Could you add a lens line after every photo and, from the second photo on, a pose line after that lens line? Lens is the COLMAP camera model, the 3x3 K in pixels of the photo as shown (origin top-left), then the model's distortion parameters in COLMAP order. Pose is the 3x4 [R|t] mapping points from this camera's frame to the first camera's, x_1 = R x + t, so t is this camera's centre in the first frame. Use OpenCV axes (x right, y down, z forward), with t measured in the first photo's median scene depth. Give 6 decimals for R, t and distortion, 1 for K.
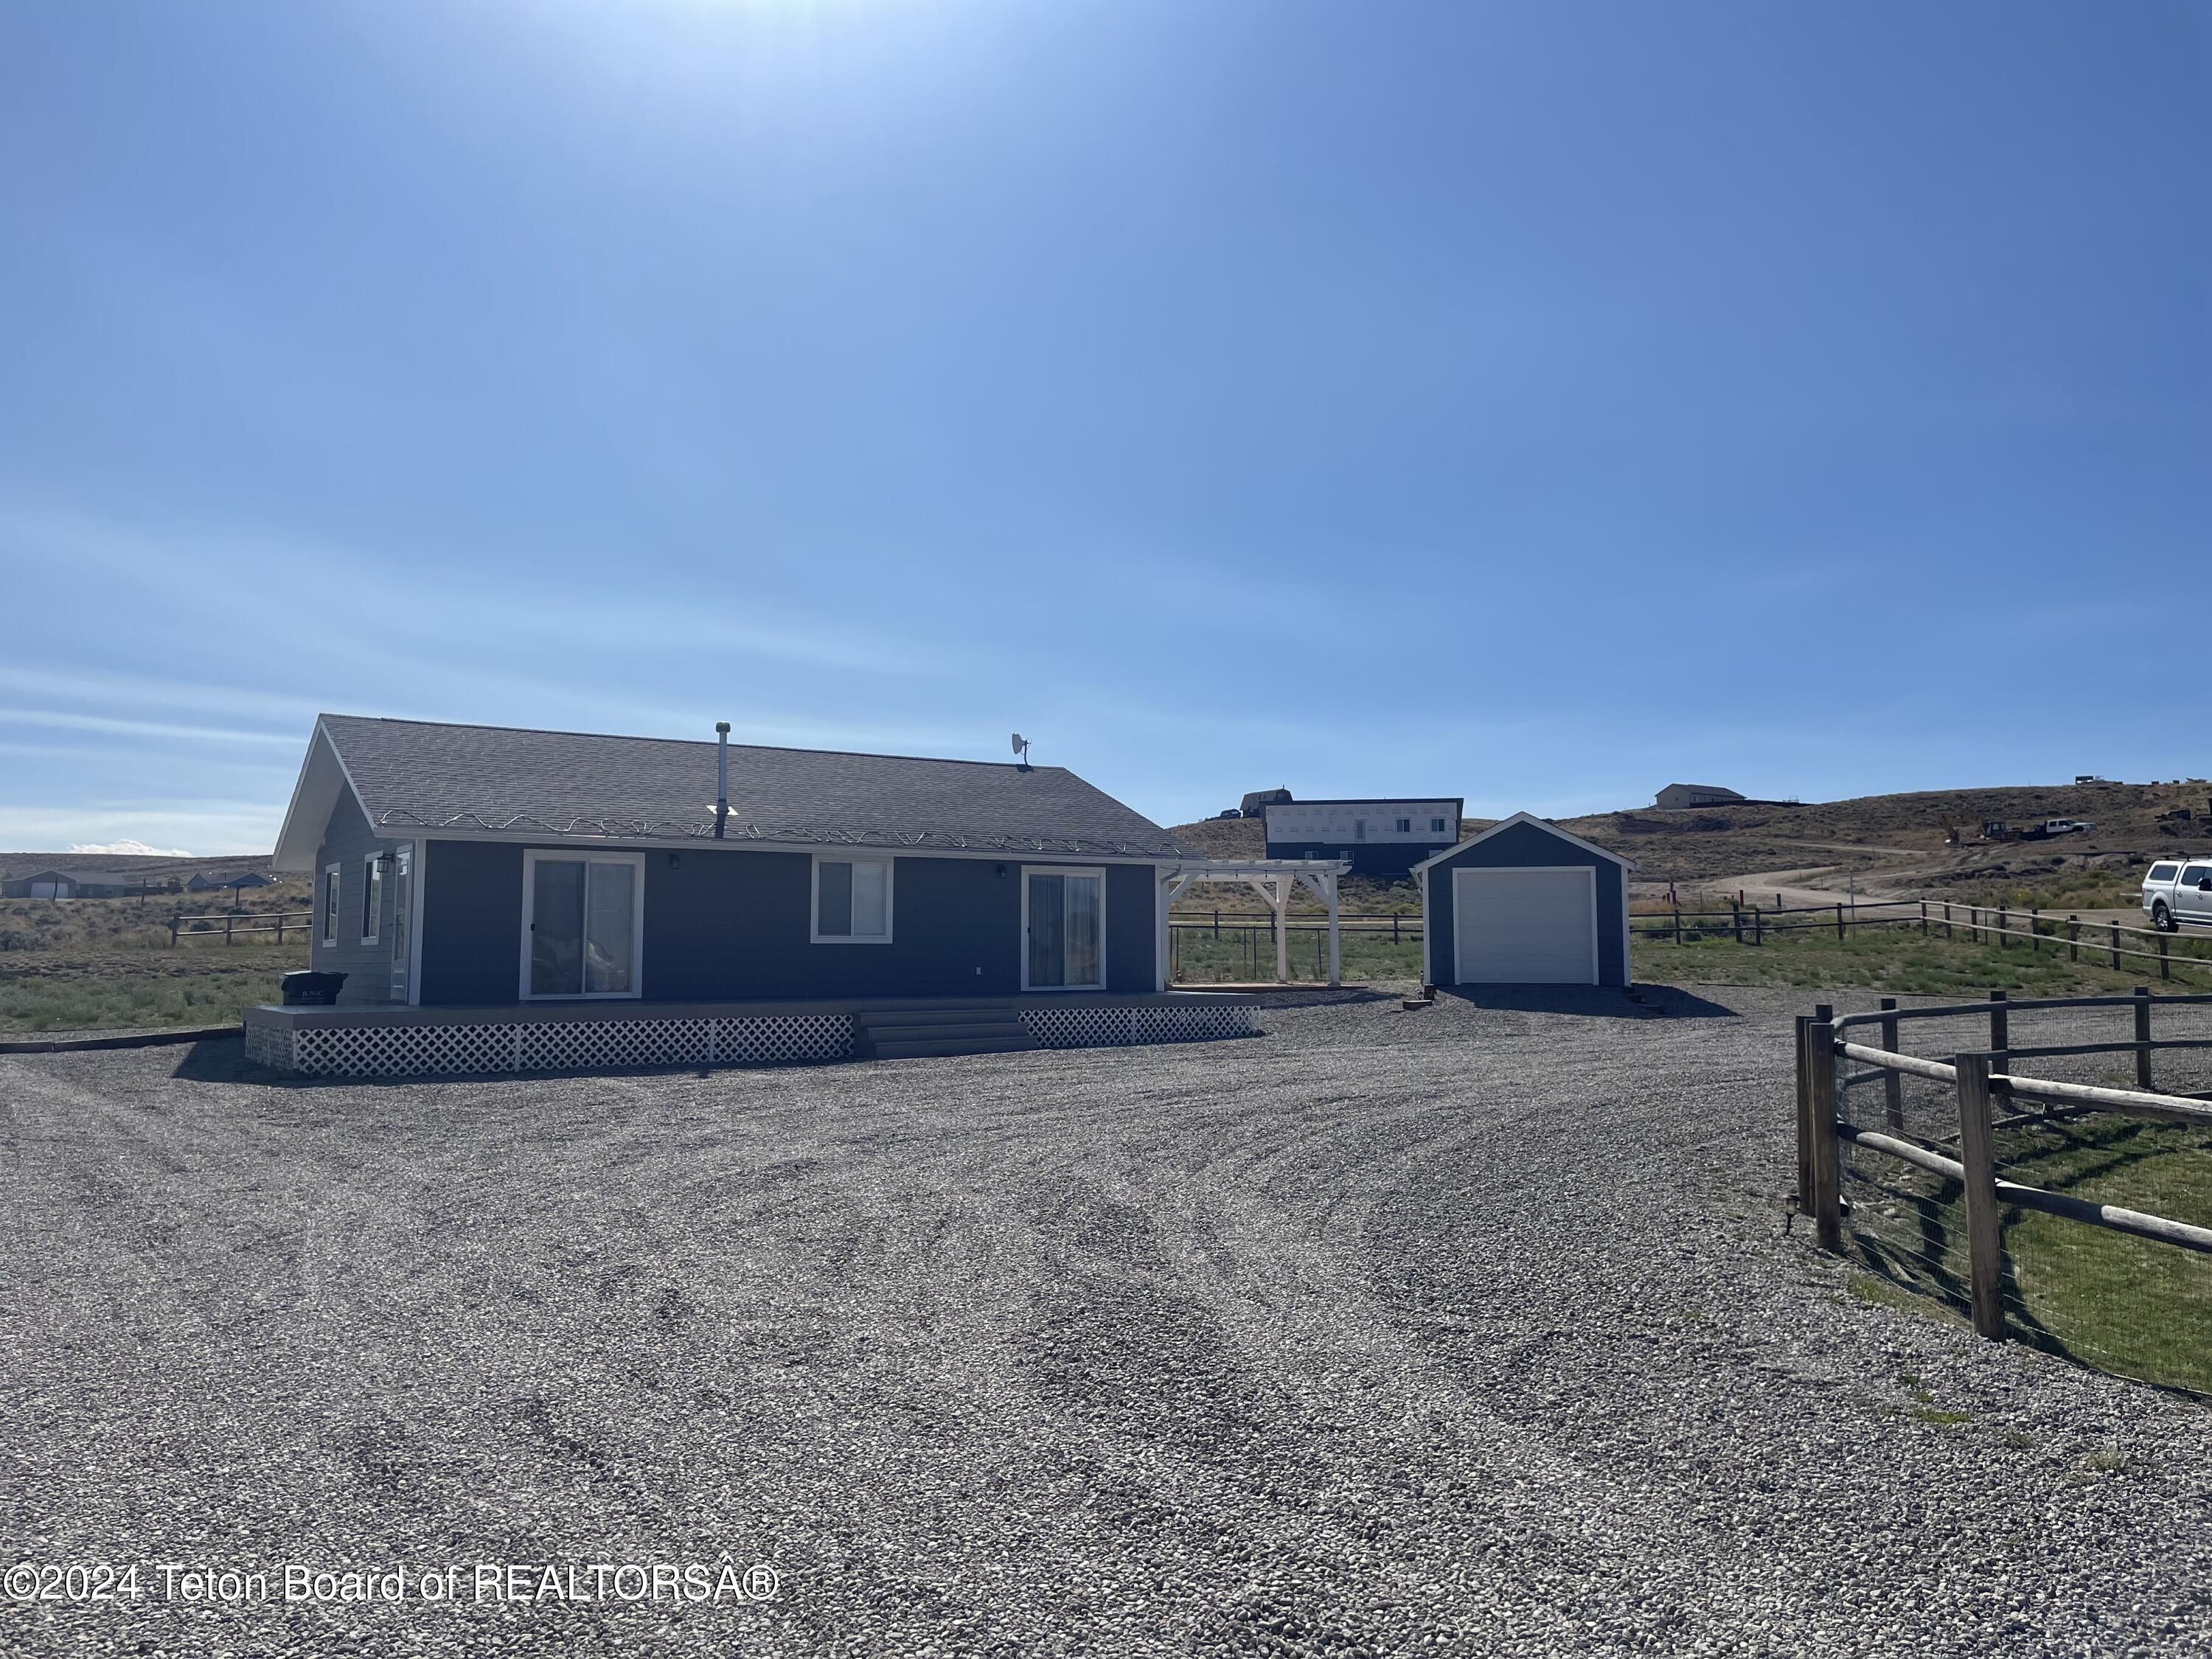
lens RADIAL K [[1647.0, 0, 1106.0], [0, 1647.0, 829.5], [0, 0, 1]] dist [-0.001827, -0.001232]
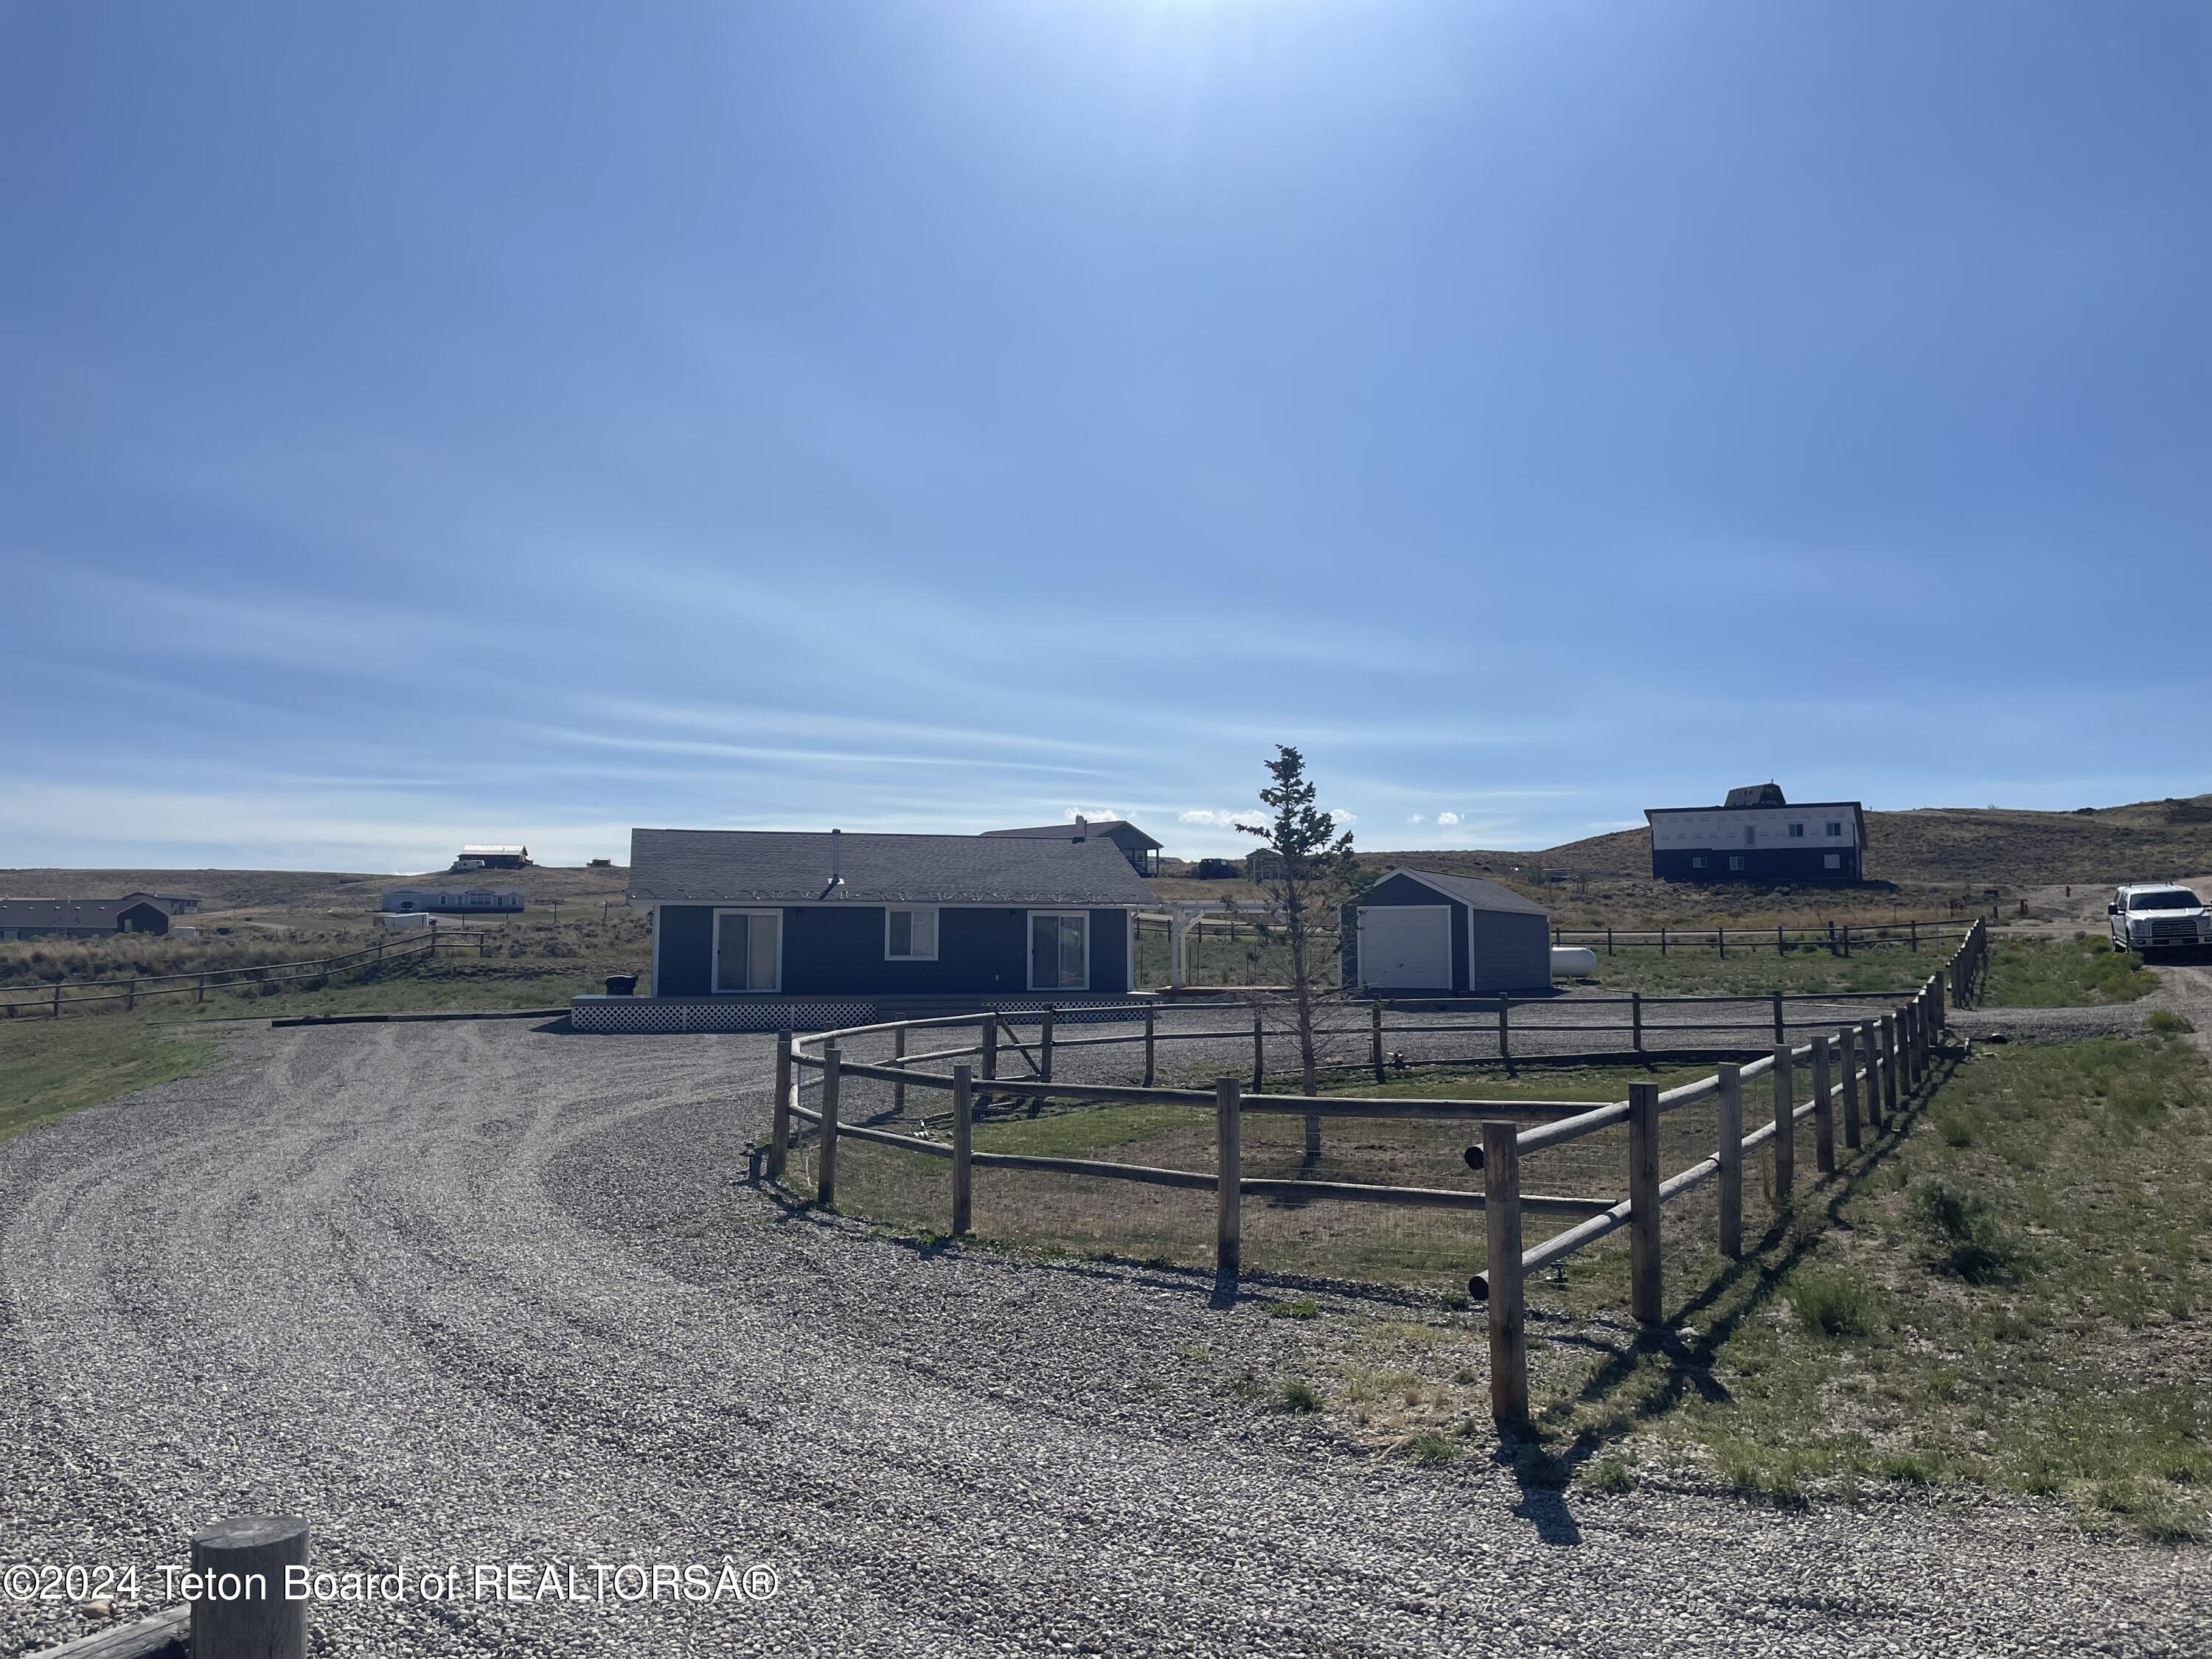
lens RADIAL K [[1647.0, 0, 1106.0], [0, 1647.0, 829.5], [0, 0, 1]] dist [-0.001827, -0.001232]
pose [[0.959475, -0.021261, -0.280991, 0.492745], [0.020516, 0.999774, -0.005595, -0.048122], [0.281046, -0.000397, 0.959694, -0.520583]]
